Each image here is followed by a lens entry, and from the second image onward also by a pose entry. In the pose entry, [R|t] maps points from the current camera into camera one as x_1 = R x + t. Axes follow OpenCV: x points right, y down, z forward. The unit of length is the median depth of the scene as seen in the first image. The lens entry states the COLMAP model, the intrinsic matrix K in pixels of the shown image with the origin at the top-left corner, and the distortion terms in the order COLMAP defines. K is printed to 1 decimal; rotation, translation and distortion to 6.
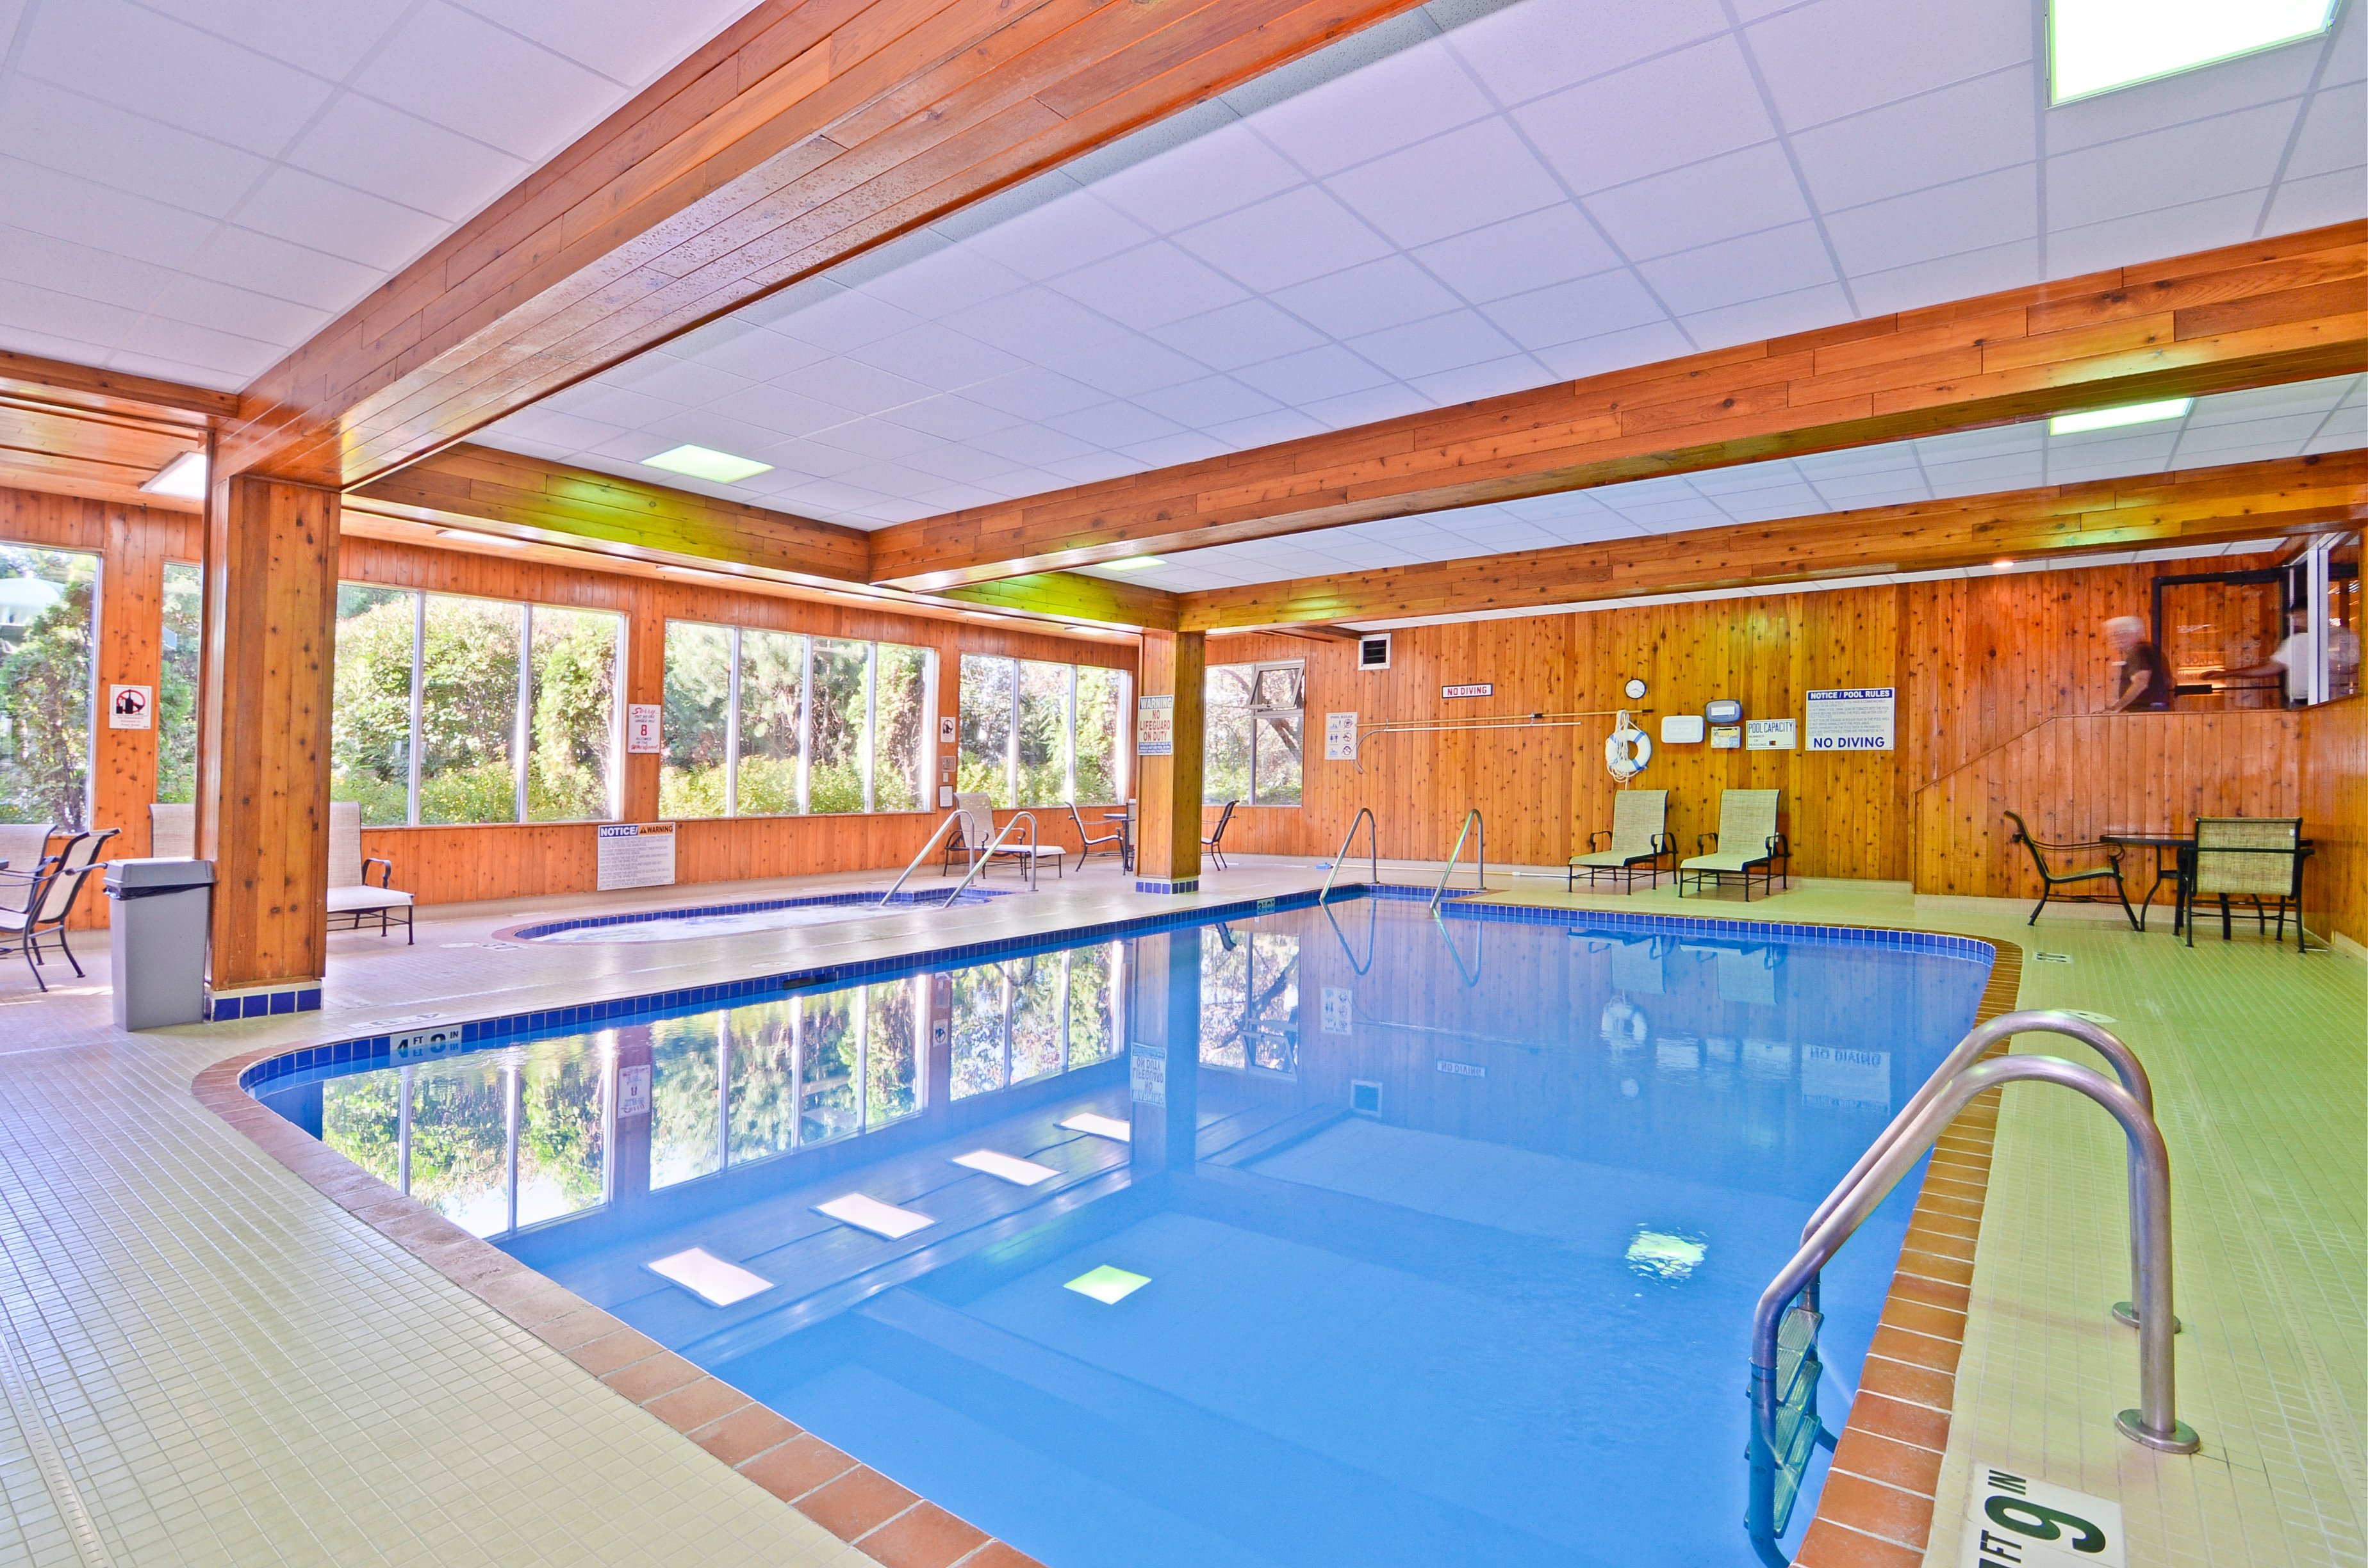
lens RADIAL K [[1145.5, 0, 1175.9], [0, 1145.5, 750.5], [0, 0, 1]] dist [-0.022963, 0.000617]
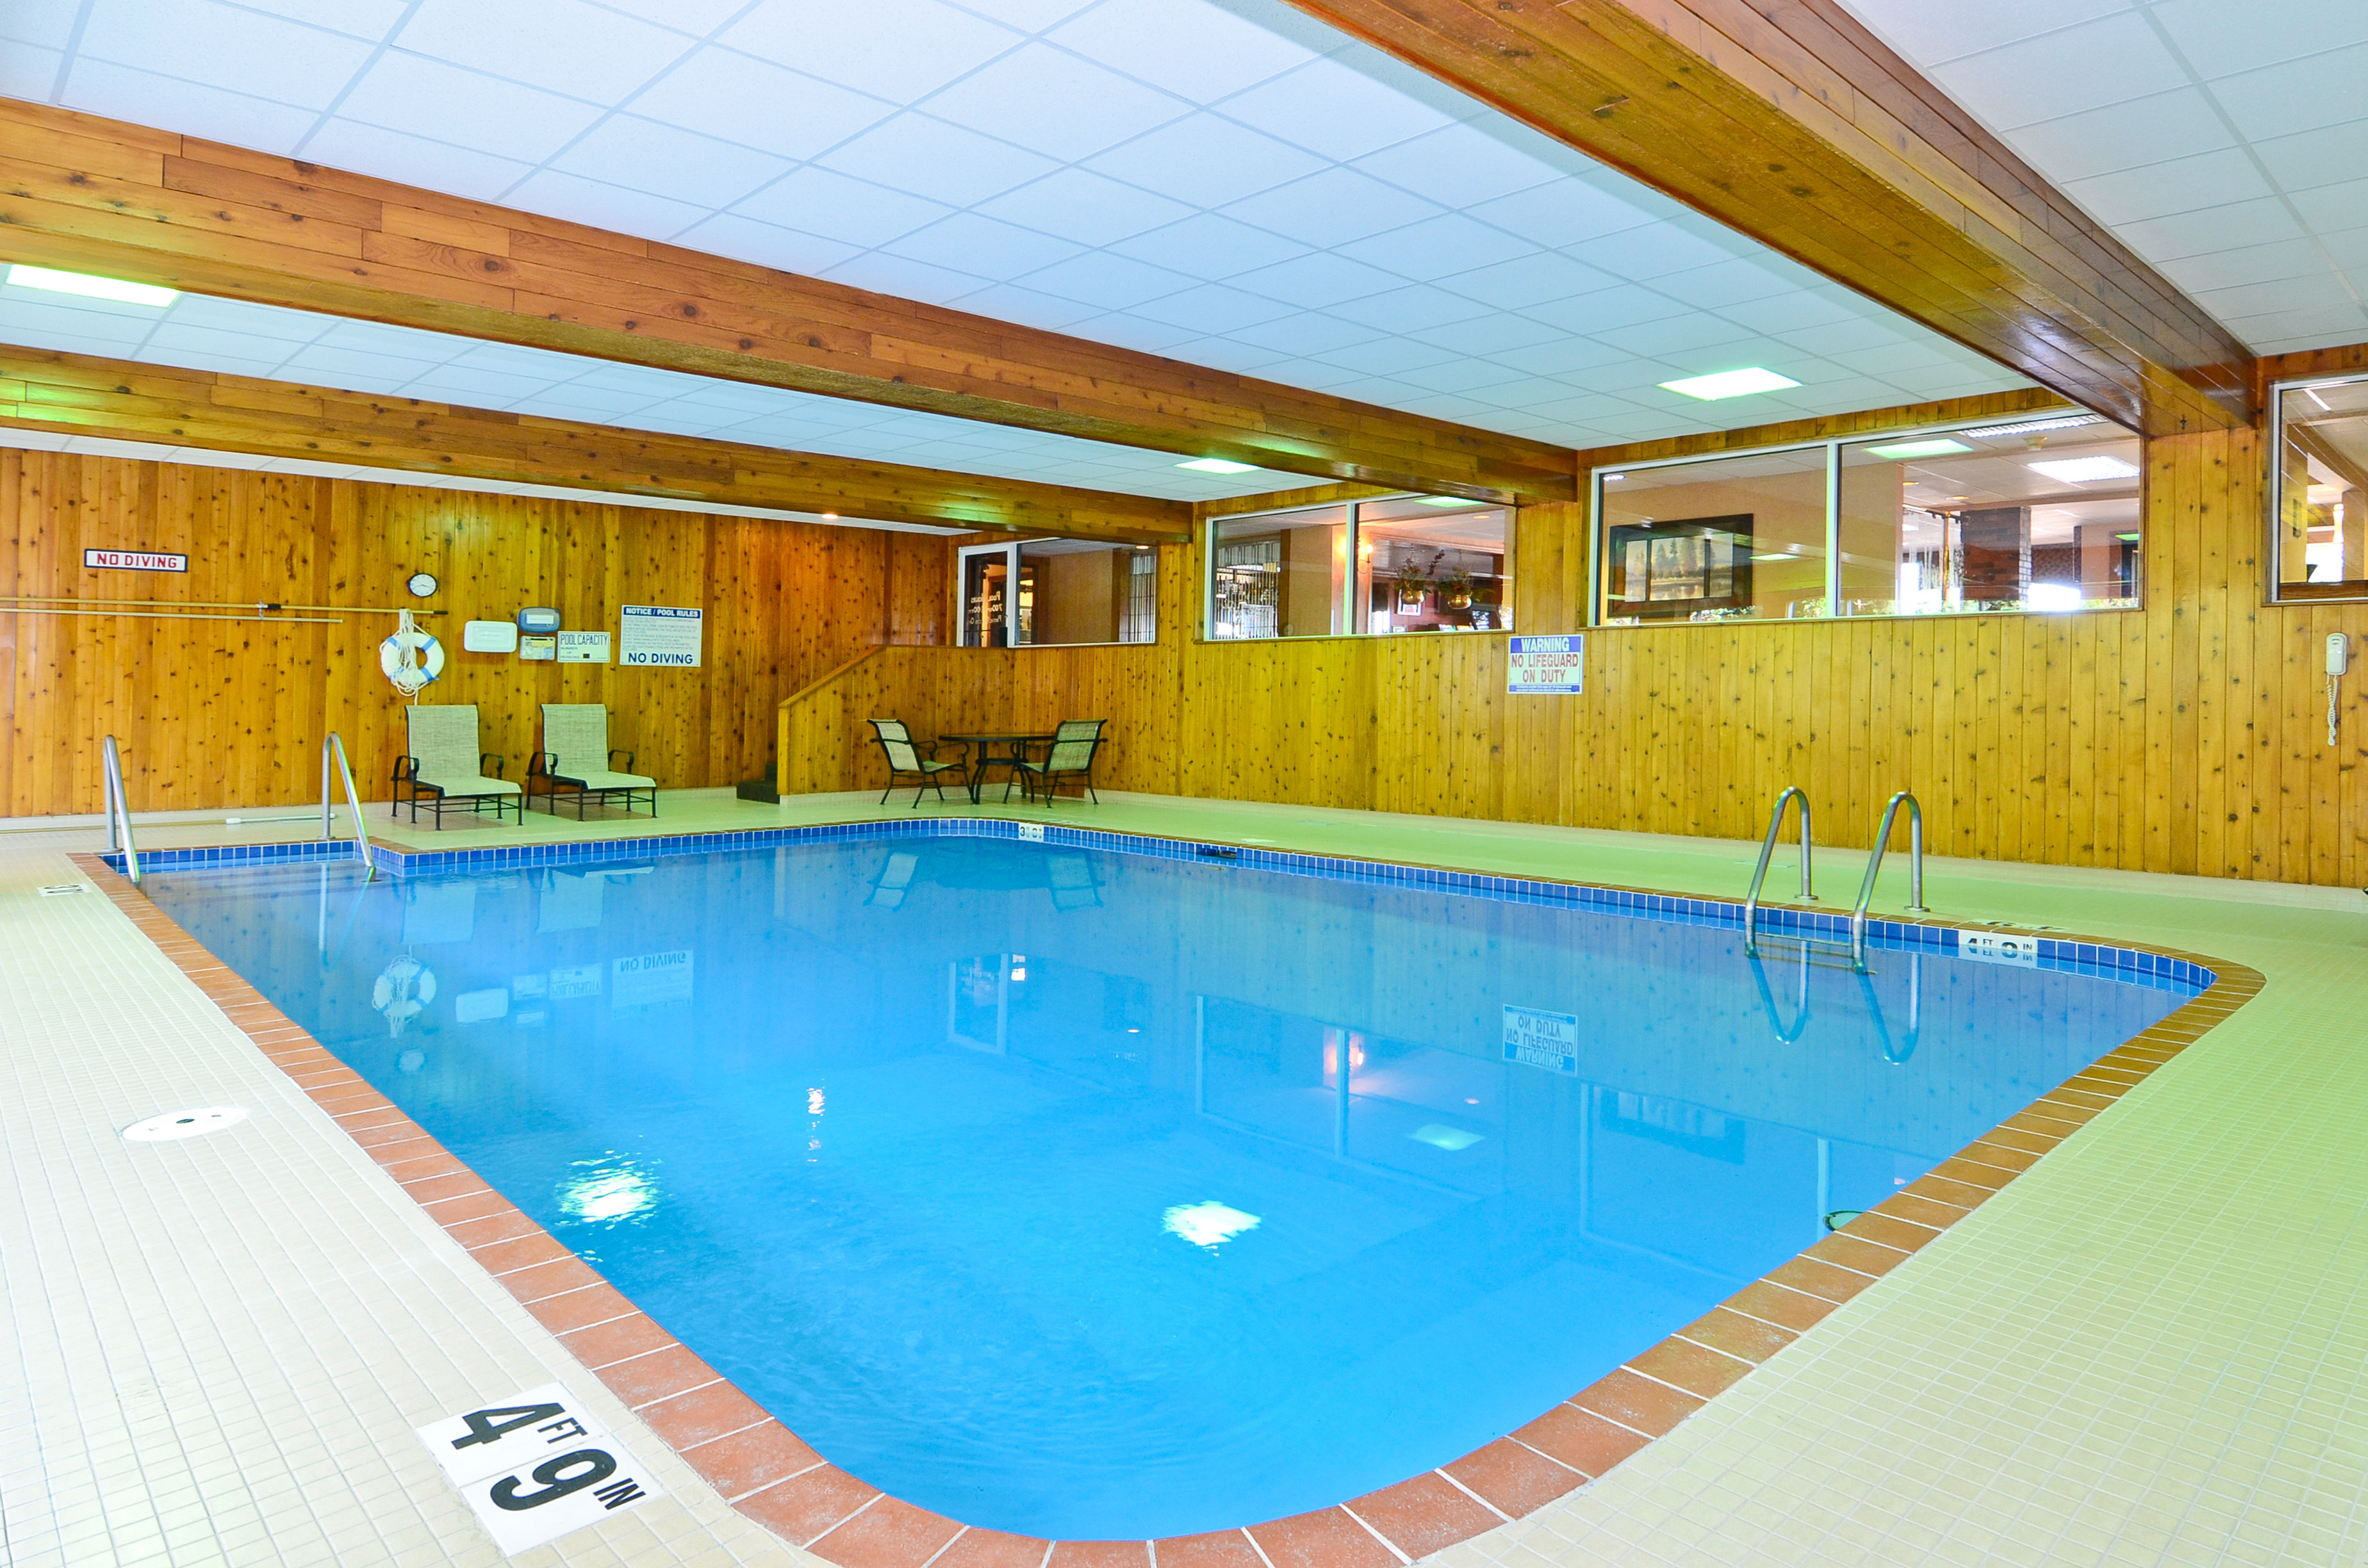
lens RADIAL K [[1145.5, 0, 1257.1], [0, 1145.5, 690.6], [0, 0, 1]] dist [-0.022963, 0.000617]
pose [[0.227780, 0.008160, 0.973679, -0.283523], [-0.029257, 0.999571, -0.001532, 0.007540], [-0.973273, -0.028138, 0.227921, 0.223908]]
